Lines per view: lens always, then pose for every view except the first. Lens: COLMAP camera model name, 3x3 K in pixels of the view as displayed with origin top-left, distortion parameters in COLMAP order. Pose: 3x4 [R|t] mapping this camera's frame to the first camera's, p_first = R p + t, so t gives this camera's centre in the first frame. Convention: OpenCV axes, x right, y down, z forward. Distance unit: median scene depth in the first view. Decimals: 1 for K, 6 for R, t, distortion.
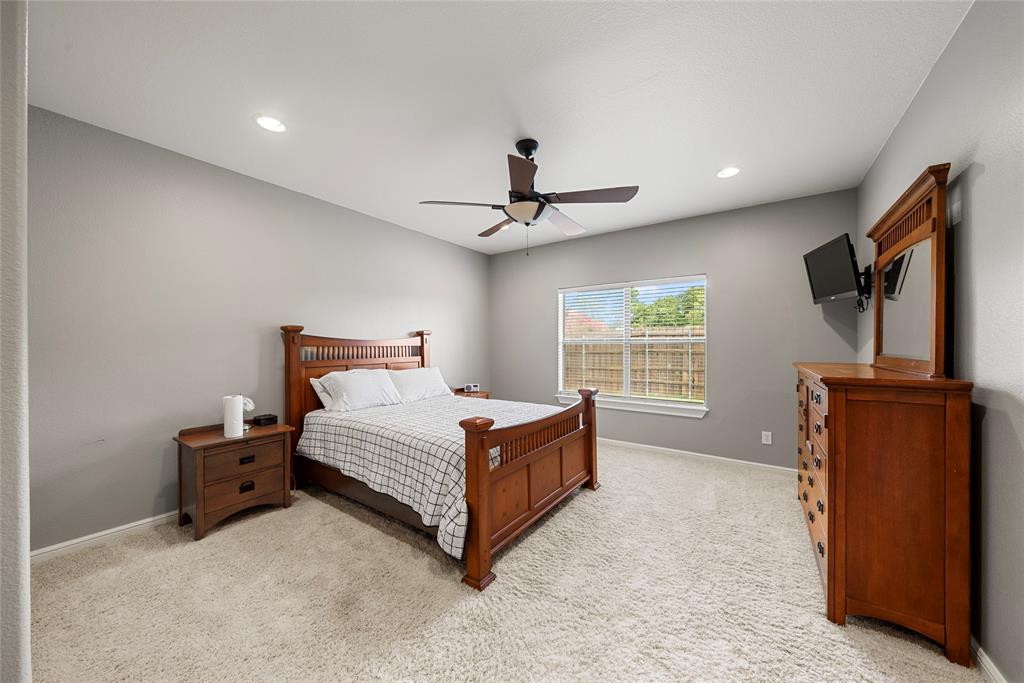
lens RADIAL K [[352.9, 0, 511.8], [0, 352.9, 345.3], [0, 0, 1]] dist [-0.007523, 0.000842]
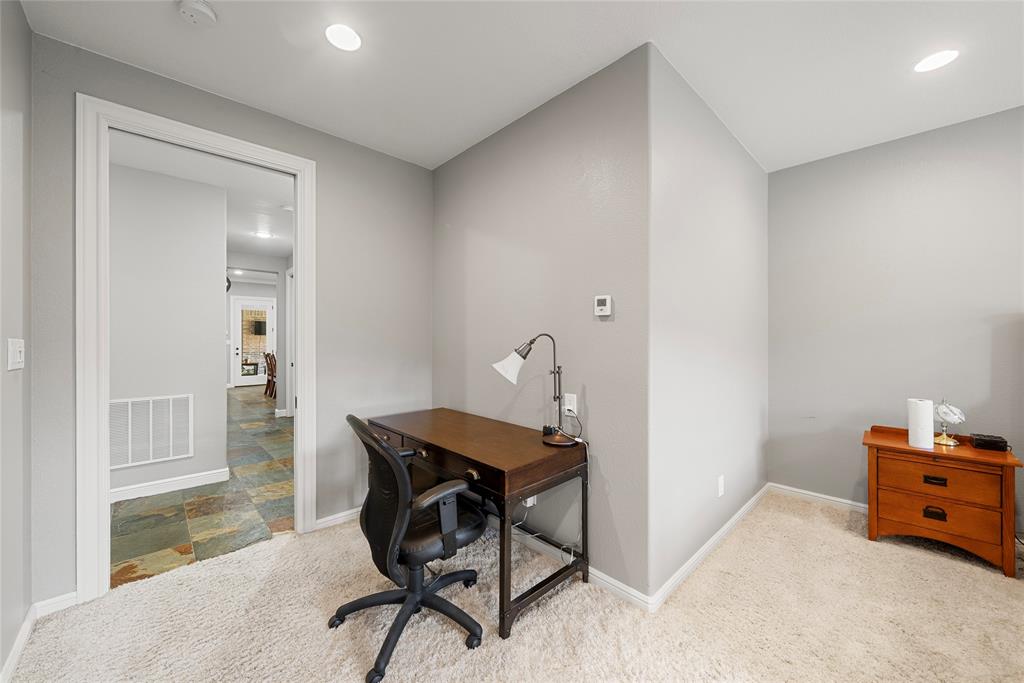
lens RADIAL K [[378.4, 0, 511.3], [0, 378.4, 338.3], [0, 0, 1]] dist [-0.003085, 0.000053]
pose [[-0.195554, -0.000309, -0.980693, 0.305659], [-0.002255, 0.999997, 0.000134, -0.003073], [0.980690, 0.002238, -0.195554, 0.205905]]
